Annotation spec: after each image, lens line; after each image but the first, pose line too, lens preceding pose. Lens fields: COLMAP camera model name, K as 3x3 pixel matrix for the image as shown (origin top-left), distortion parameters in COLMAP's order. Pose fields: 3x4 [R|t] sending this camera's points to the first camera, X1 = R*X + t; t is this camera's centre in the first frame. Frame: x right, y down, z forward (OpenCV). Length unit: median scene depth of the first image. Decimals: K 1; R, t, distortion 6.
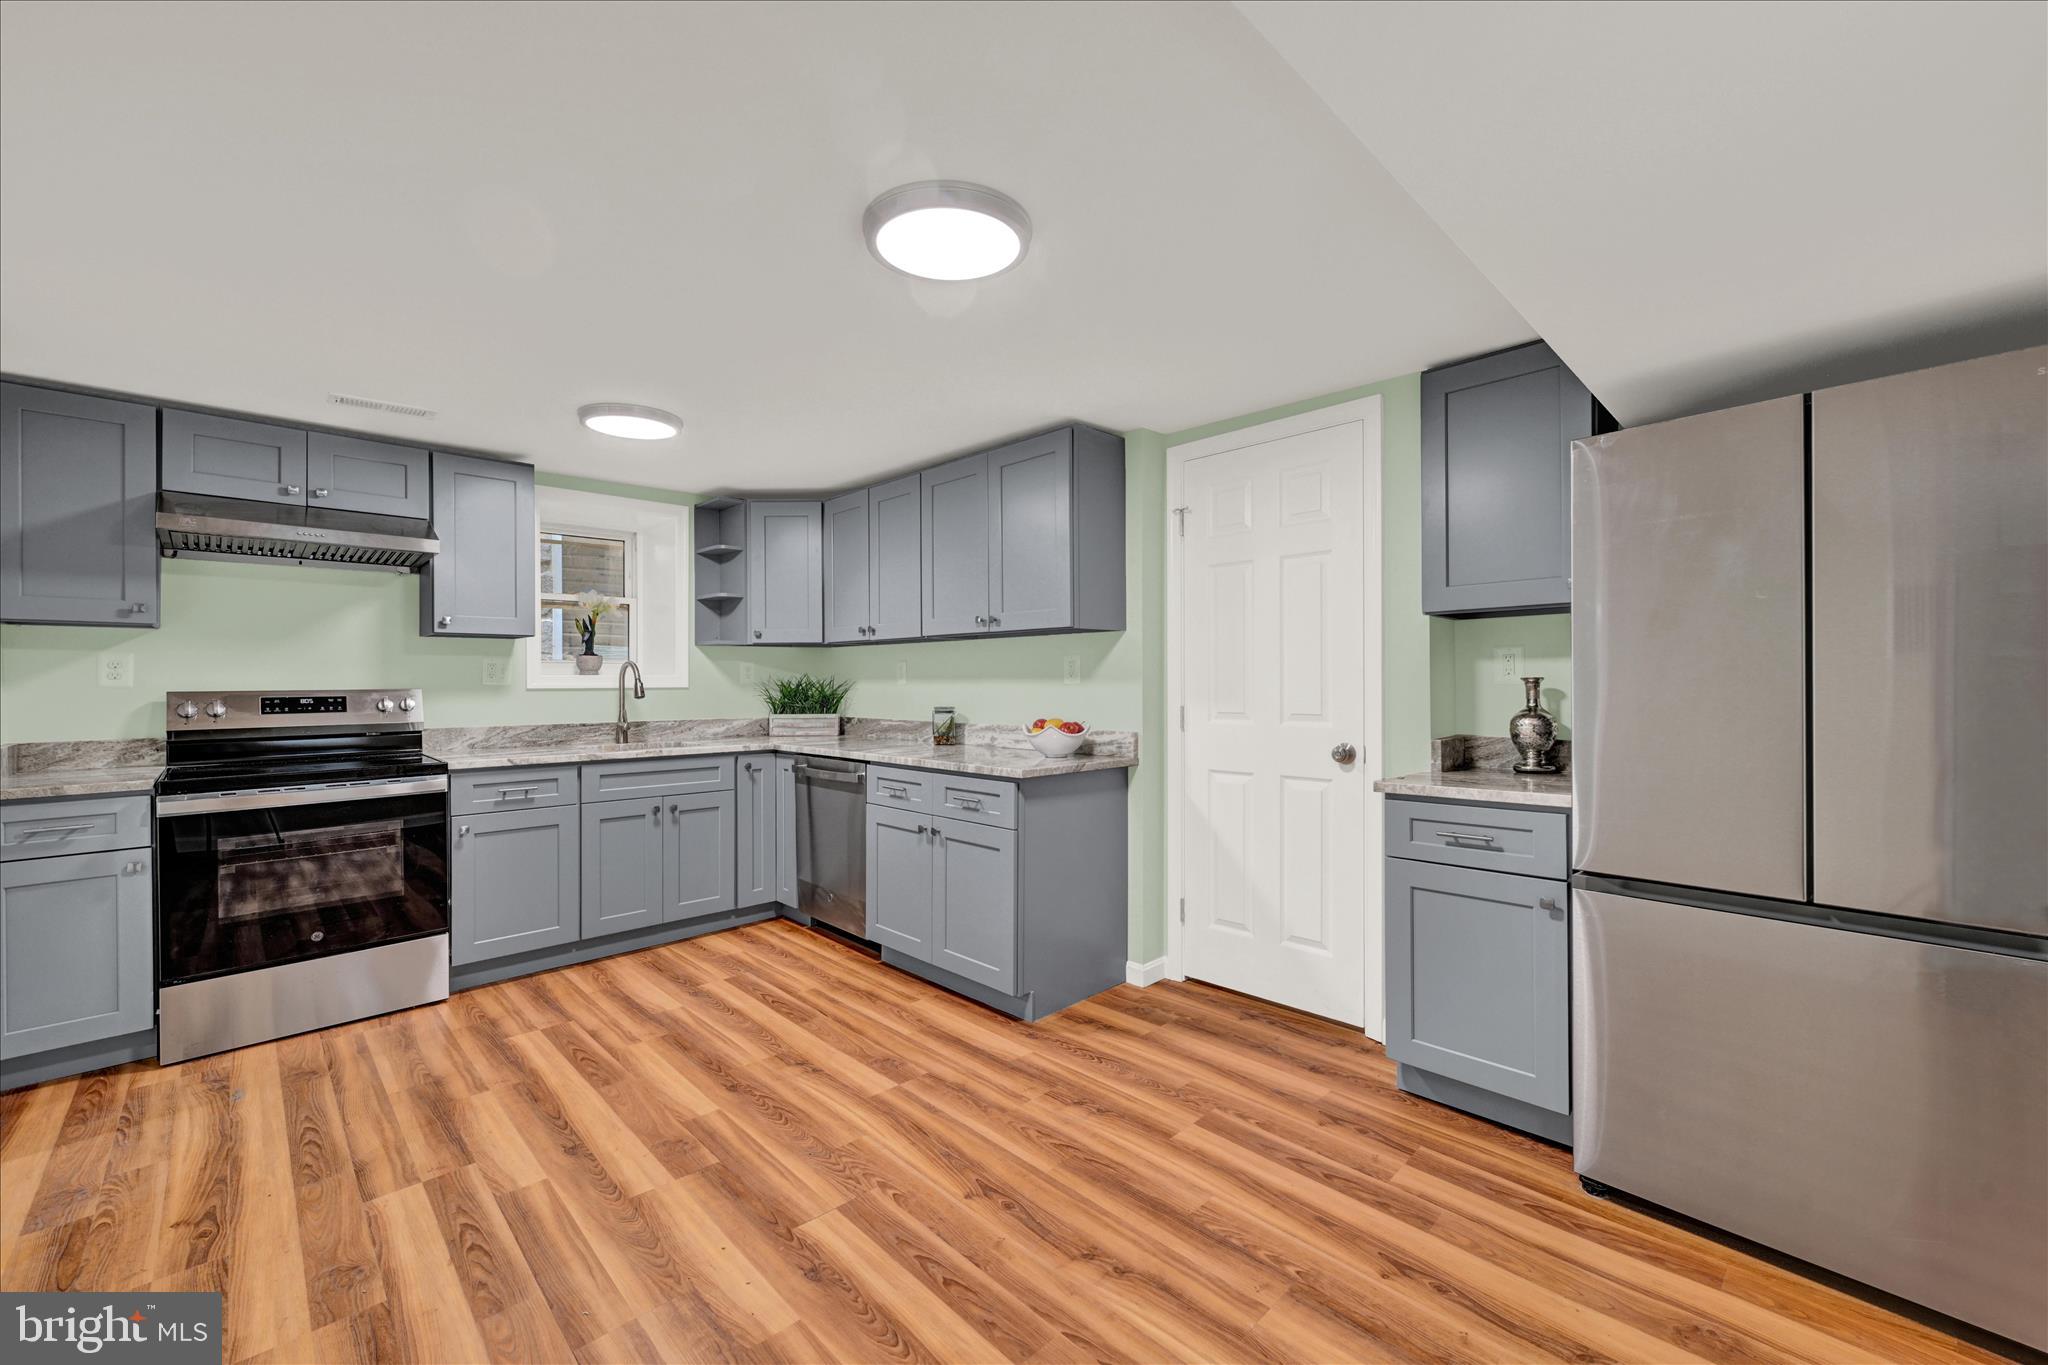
lens RADIAL K [[829.6, 0, 1017.9], [0, 829.6, 684.3], [0, 0, 1]] dist [0.009043, -0.000696]
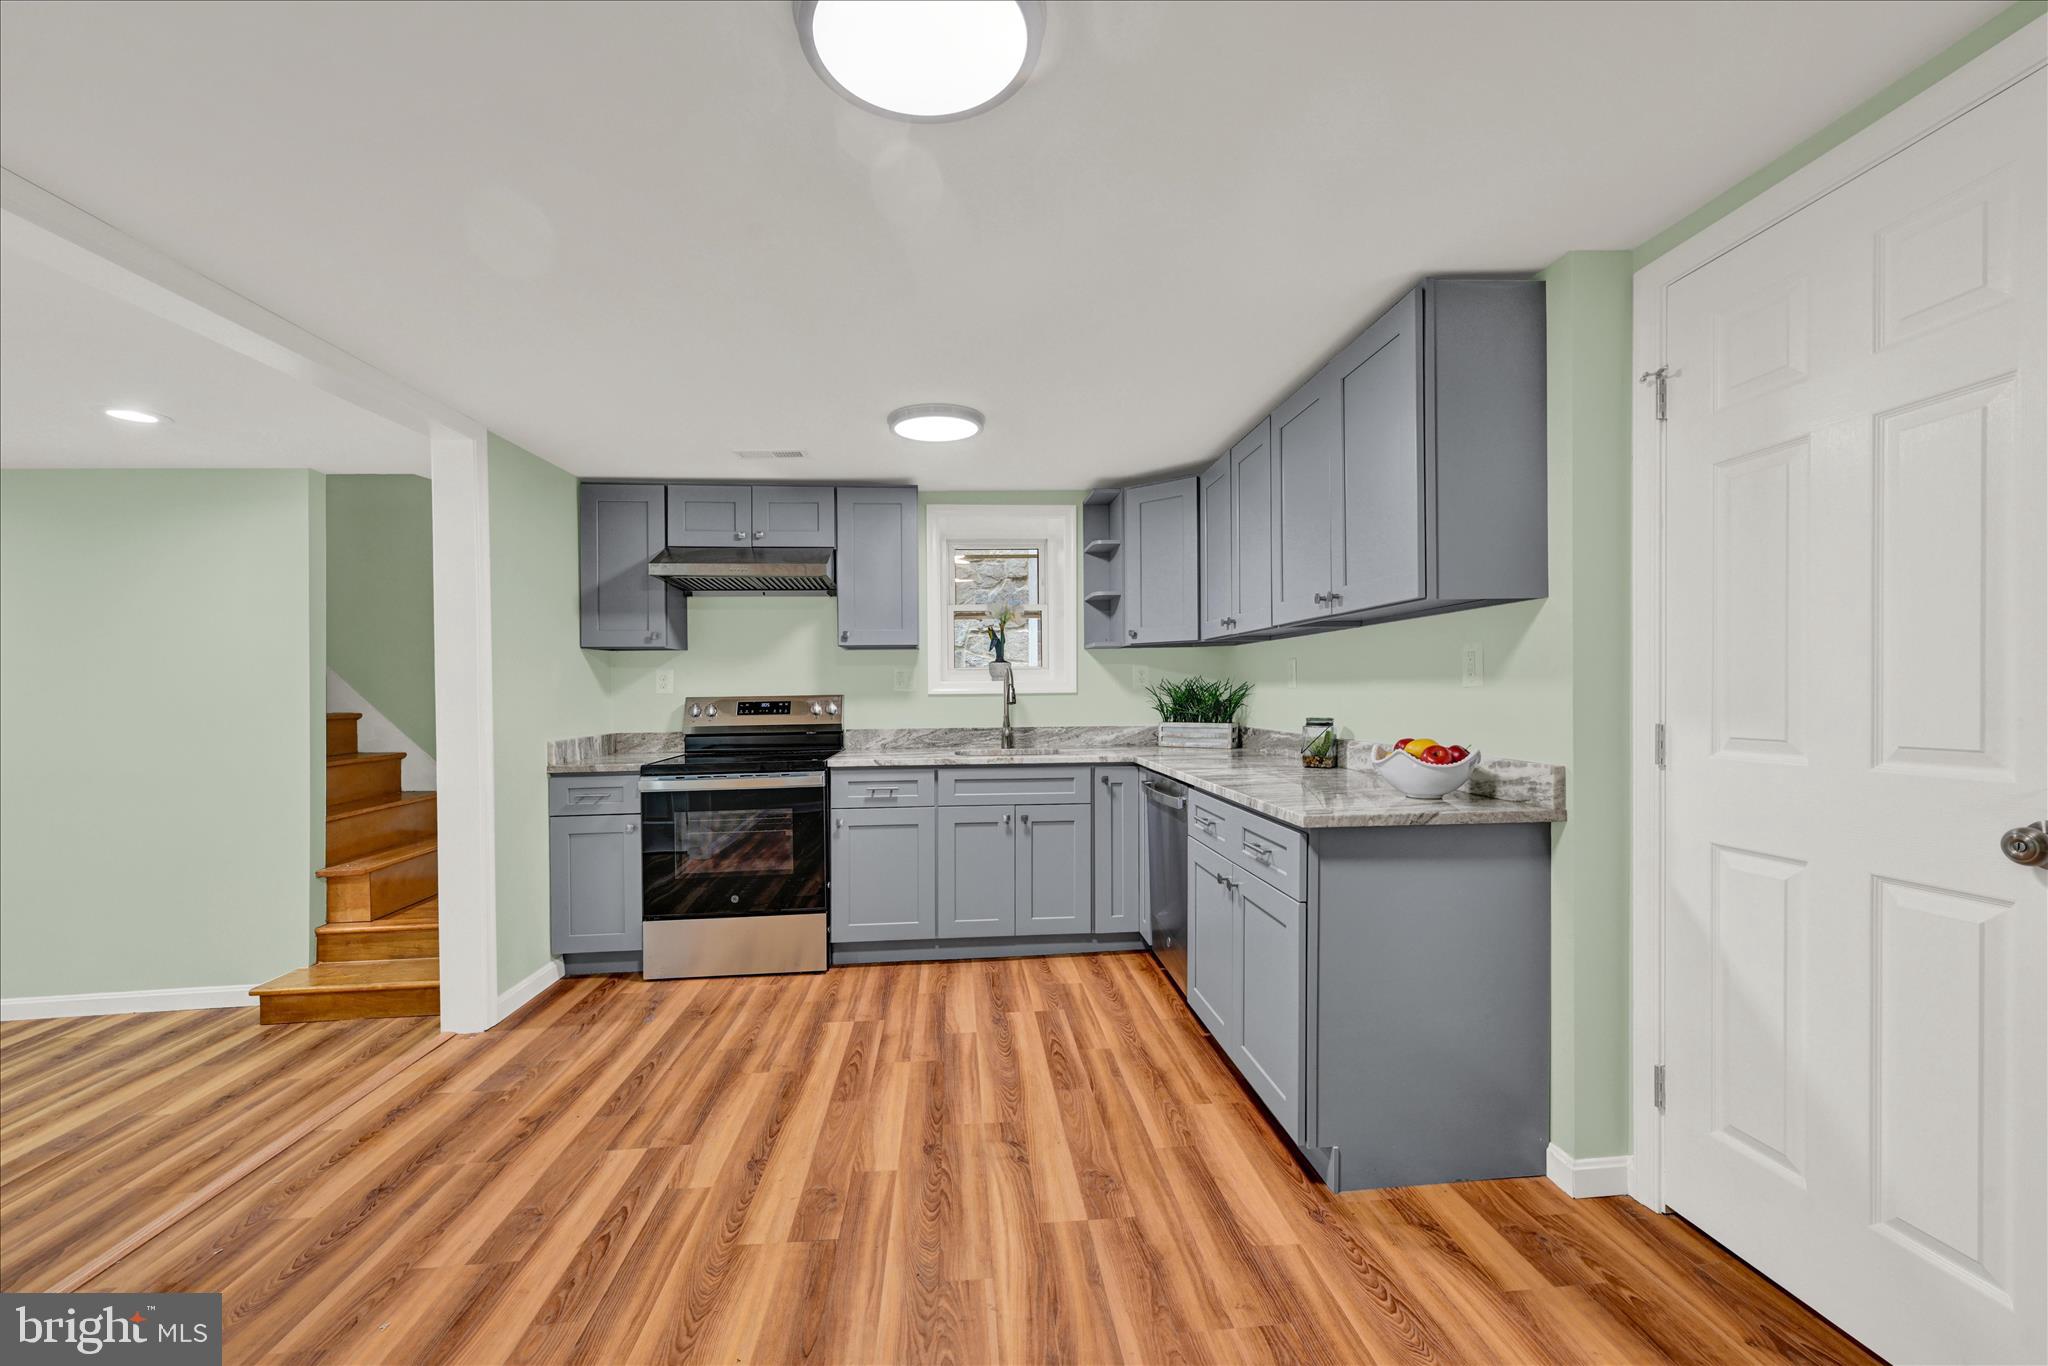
lens RADIAL K [[829.6, 0, 1025.2], [0, 829.6, 695.9], [0, 0, 1]] dist [0.009043, -0.000696]
pose [[0.776663, -0.000304, -0.629917, 0.229247], [0.006607, 0.999949, 0.007664, -0.000307], [0.629882, -0.010115, 0.776625, 0.302688]]
